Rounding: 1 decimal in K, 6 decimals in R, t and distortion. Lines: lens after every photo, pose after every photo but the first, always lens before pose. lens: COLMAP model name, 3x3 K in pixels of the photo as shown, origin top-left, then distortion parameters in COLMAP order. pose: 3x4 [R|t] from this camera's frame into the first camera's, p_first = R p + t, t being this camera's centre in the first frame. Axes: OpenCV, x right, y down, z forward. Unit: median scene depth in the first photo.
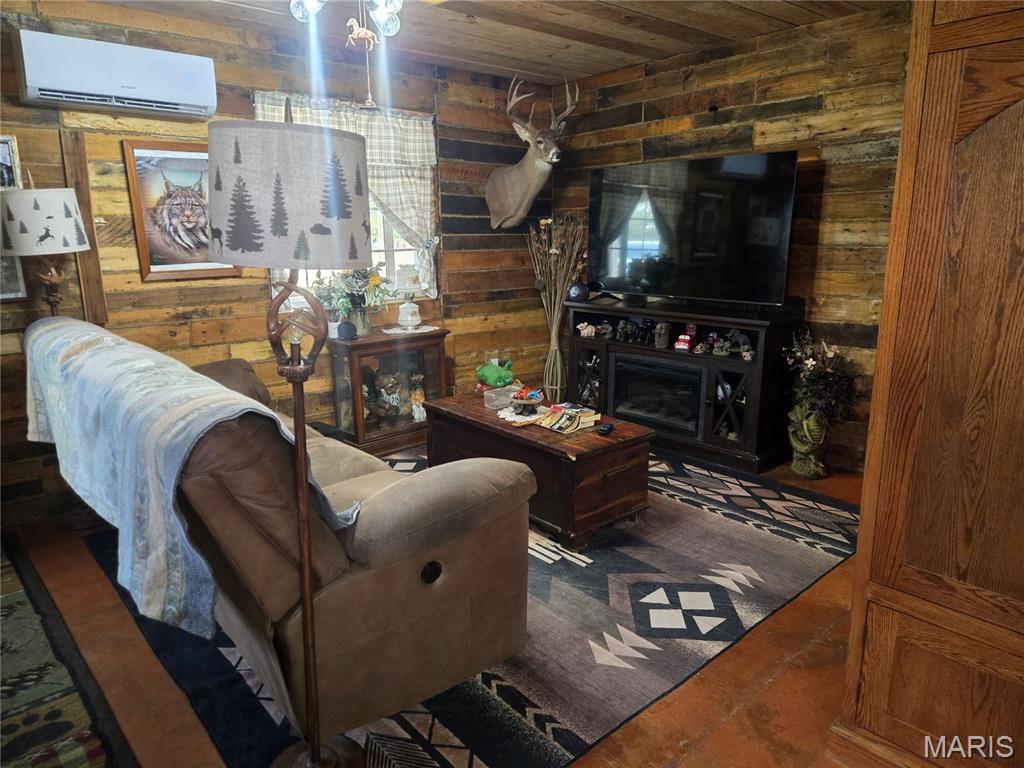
lens RADIAL K [[691.2, 0, 506.1], [0, 691.2, 384.9], [0, 0, 1]] dist [0.062580, -0.039641]
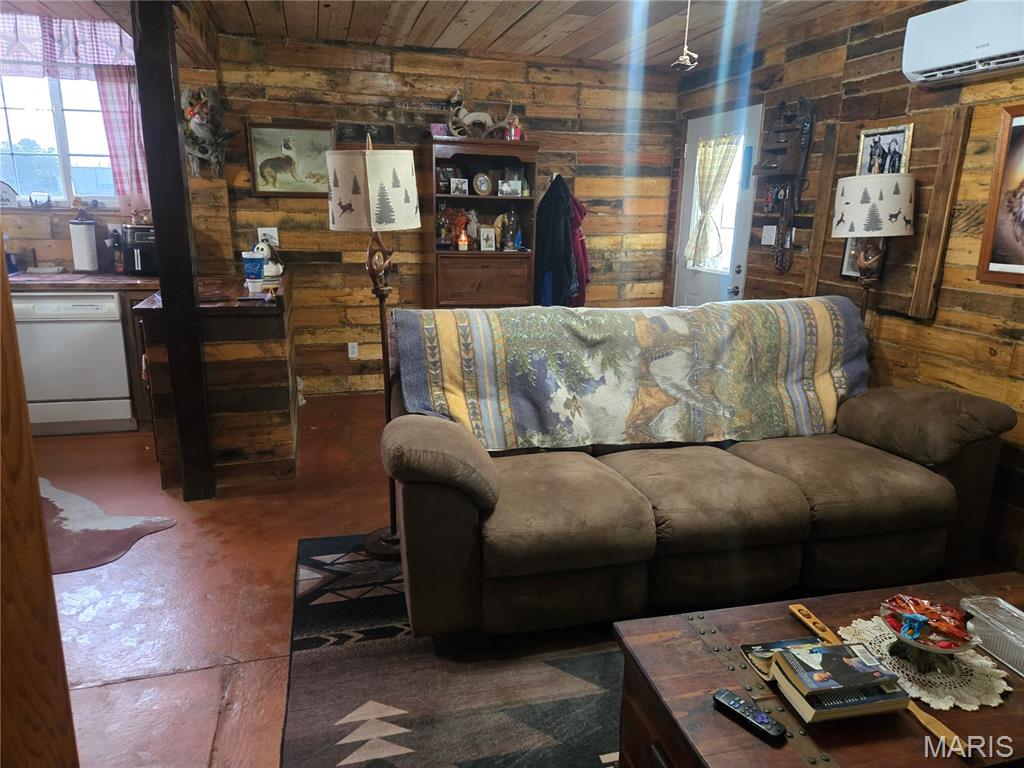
lens RADIAL K [[691.2, 0, 511.0], [0, 691.2, 381.6], [0, 0, 1]] dist [0.062580, -0.039641]
pose [[-0.452334, 0.221477, -0.863911, 0.462782], [-0.213769, 0.913512, 0.346120, -0.204329], [0.865850, 0.341239, -0.365868, 0.849628]]
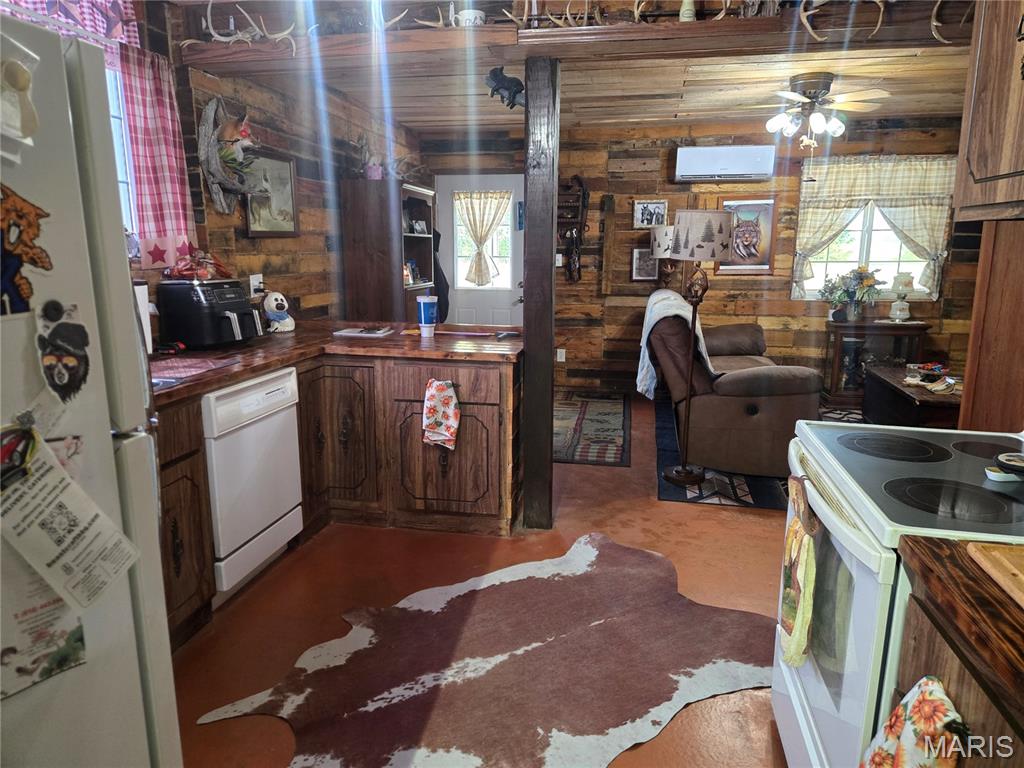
lens RADIAL K [[691.2, 0, 511.2], [0, 691.2, 385.7], [0, 0, 1]] dist [0.062580, -0.039641]
pose [[0.614435, 0.166417, -0.771216, 0.562870], [-0.183476, 0.980841, 0.065474, 0.105944], [0.767337, 0.101270, 0.633197, -0.475889]]
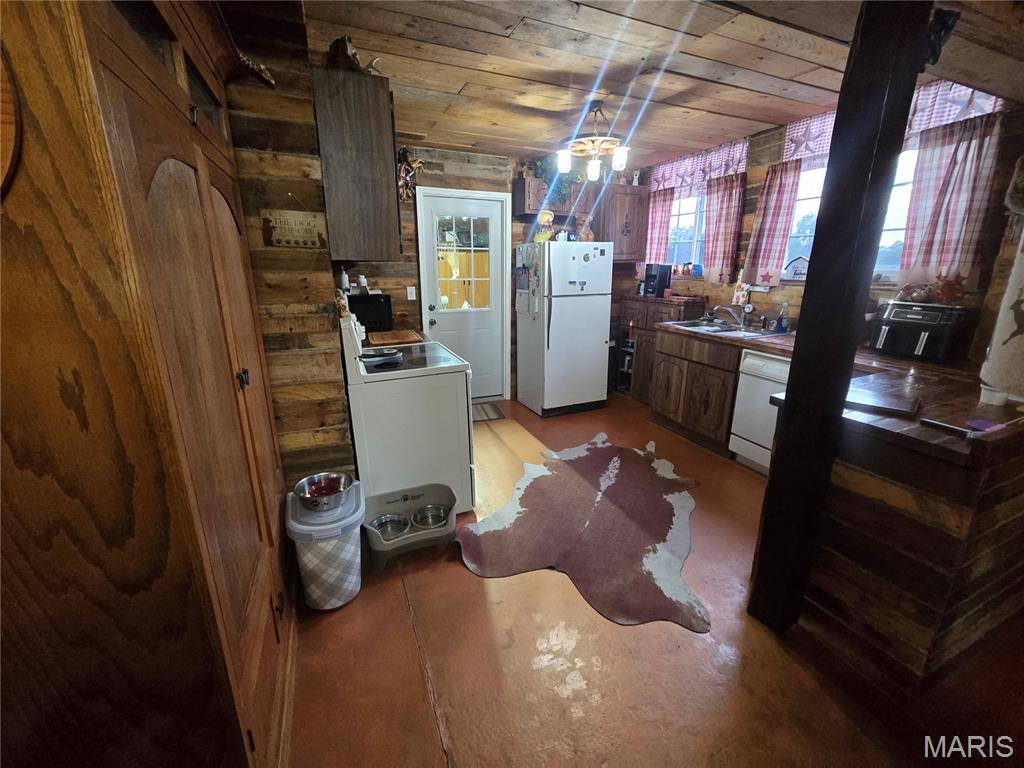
lens RADIAL K [[420.2, 0, 517.1], [0, 420.2, 379.8], [0, 0, 1]] dist [0.002672, -0.002087]
pose [[-0.949388, -0.073548, 0.305373, 0.018763], [0.080244, 0.883150, 0.462177, -0.142729], [-0.303682, 0.463290, -0.832550, 0.560907]]
